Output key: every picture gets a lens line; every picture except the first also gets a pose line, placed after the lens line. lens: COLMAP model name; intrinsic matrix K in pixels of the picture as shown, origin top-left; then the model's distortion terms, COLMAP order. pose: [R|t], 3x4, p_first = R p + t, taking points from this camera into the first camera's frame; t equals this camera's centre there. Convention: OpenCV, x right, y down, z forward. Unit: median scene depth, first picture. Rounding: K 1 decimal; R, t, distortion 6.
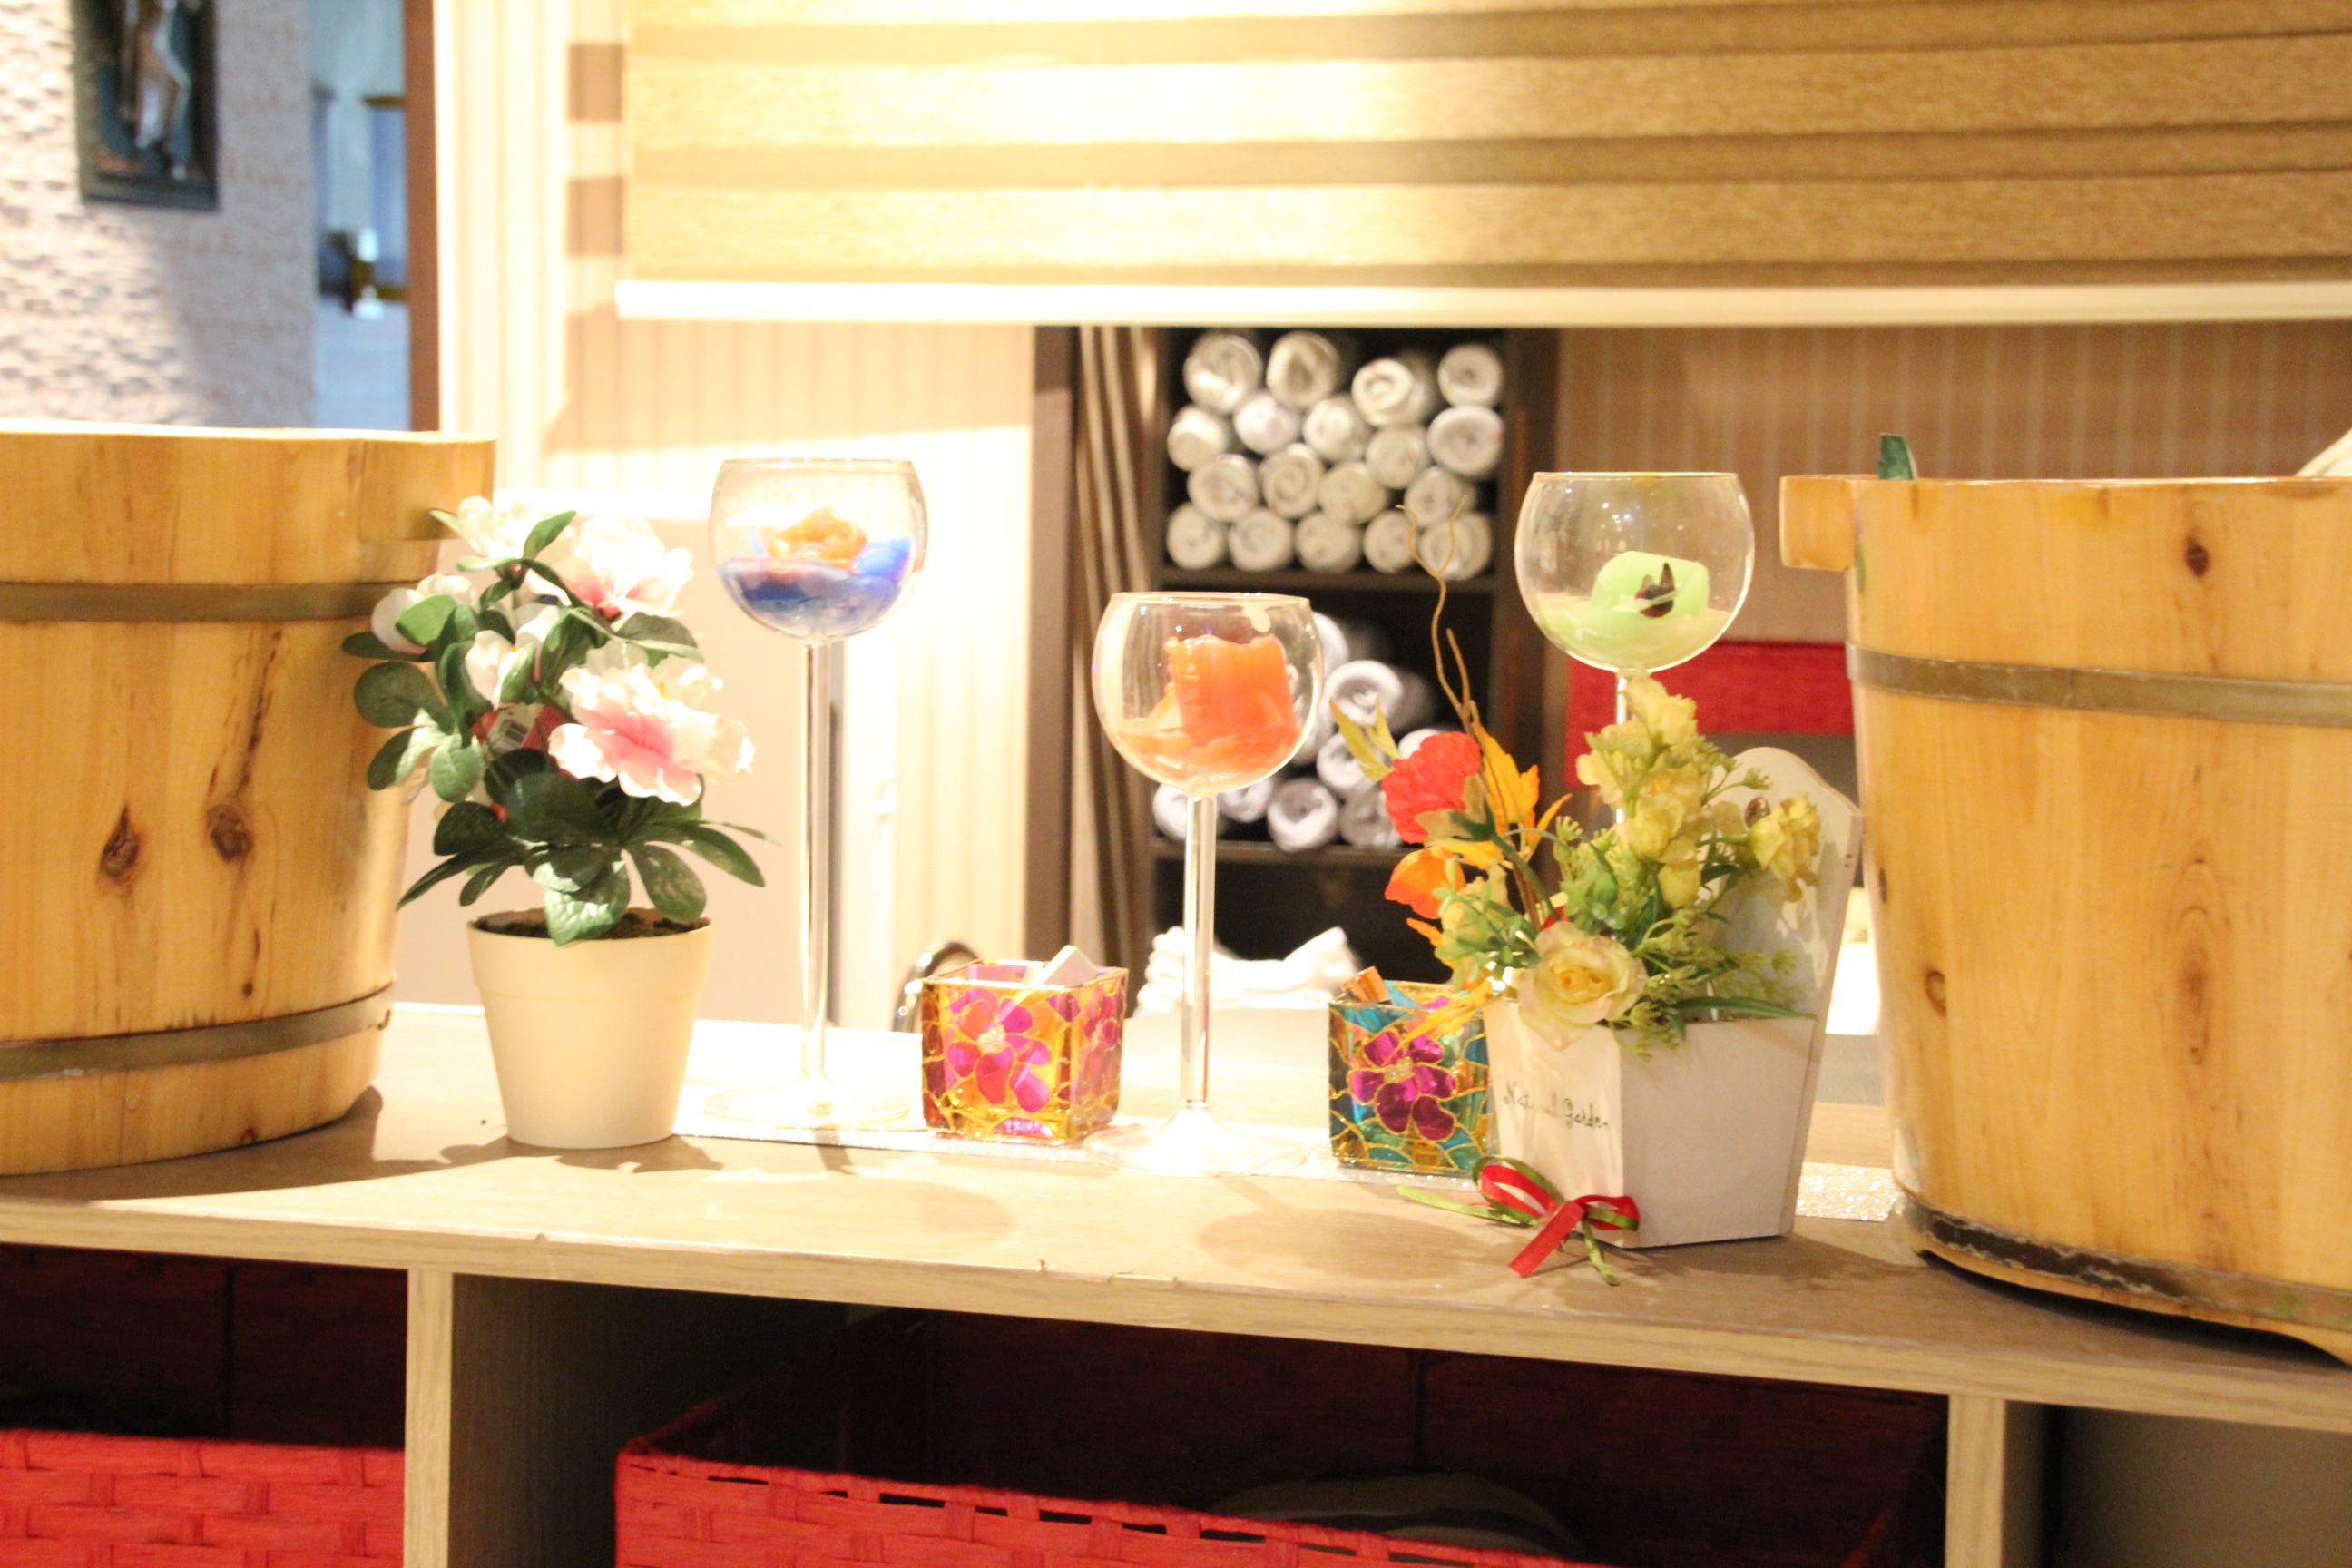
lens RADIAL K [[3702.9, 0, 1172.7], [0, 3702.9, 732.3], [0, 0, 1]] dist [0.296205, 0.129247]
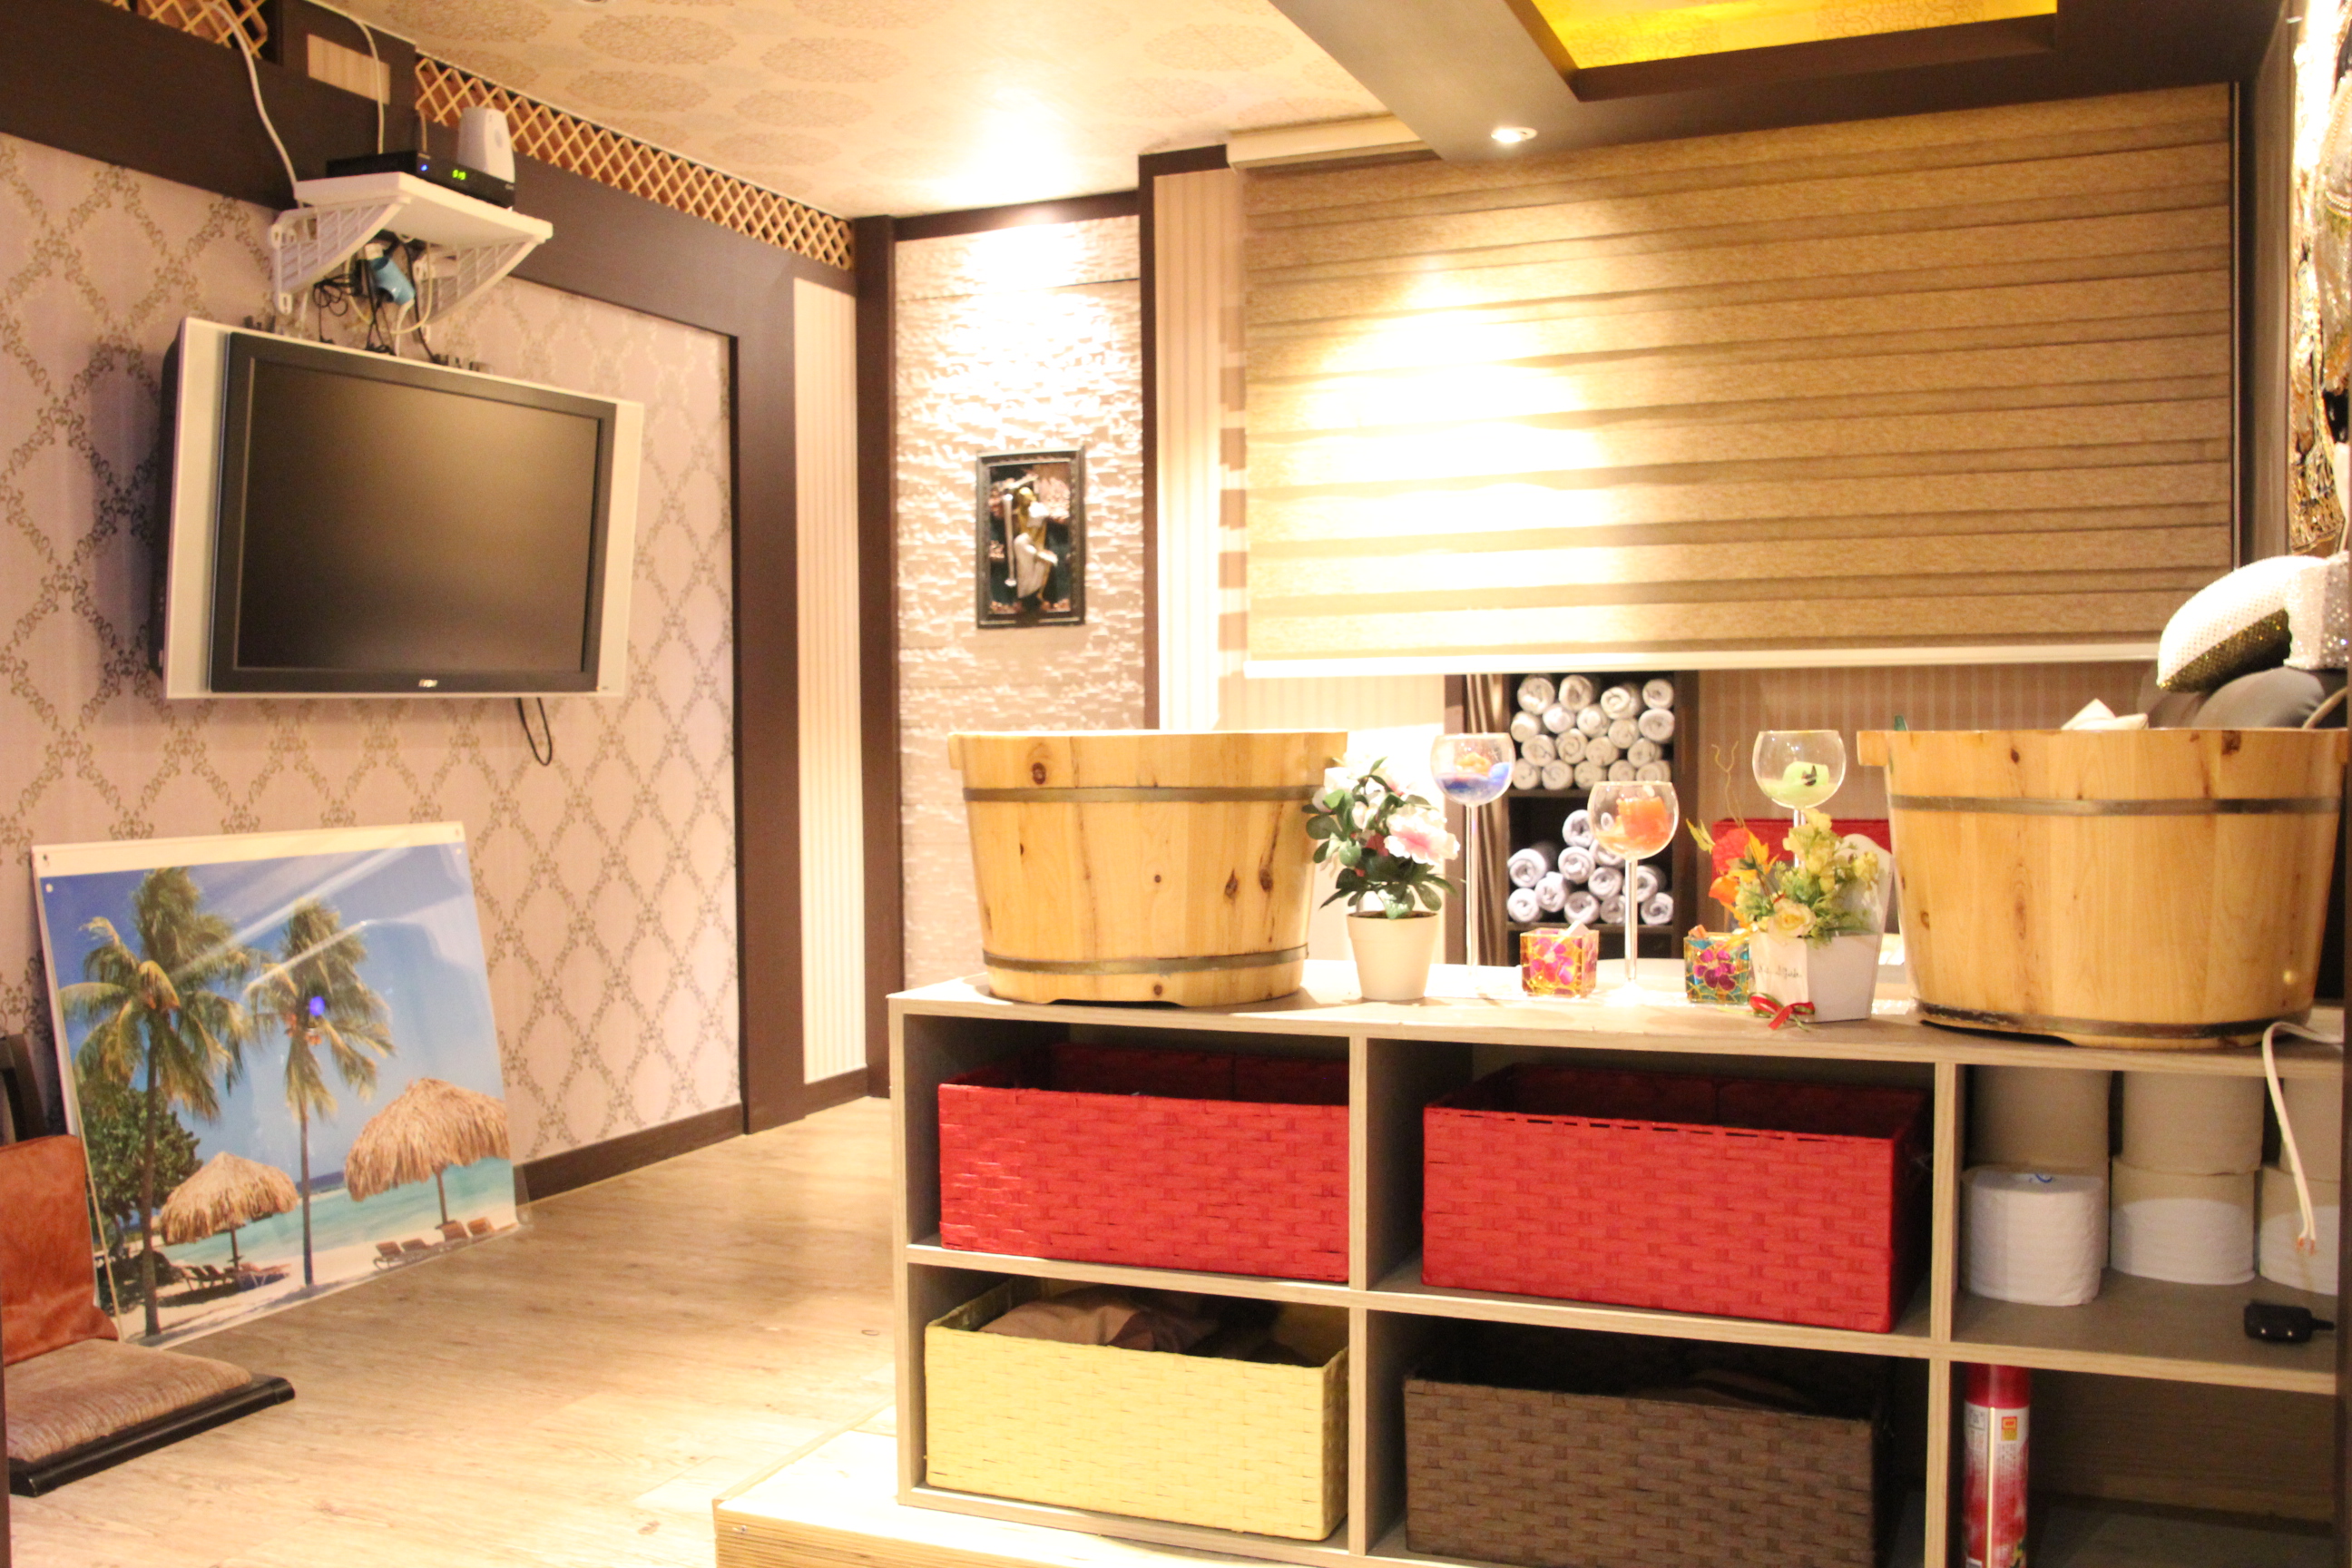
lens RADIAL K [[2308.6, 0, 1176.0], [0, 2308.6, 784.0], [0, 0, 1]] dist [-0.010387, 0.006910]
pose [[0.996373, -0.023557, -0.081769, -0.173626], [0.018714, 0.998053, -0.059503, 0.053484], [0.083012, 0.057757, 0.994873, -0.620624]]
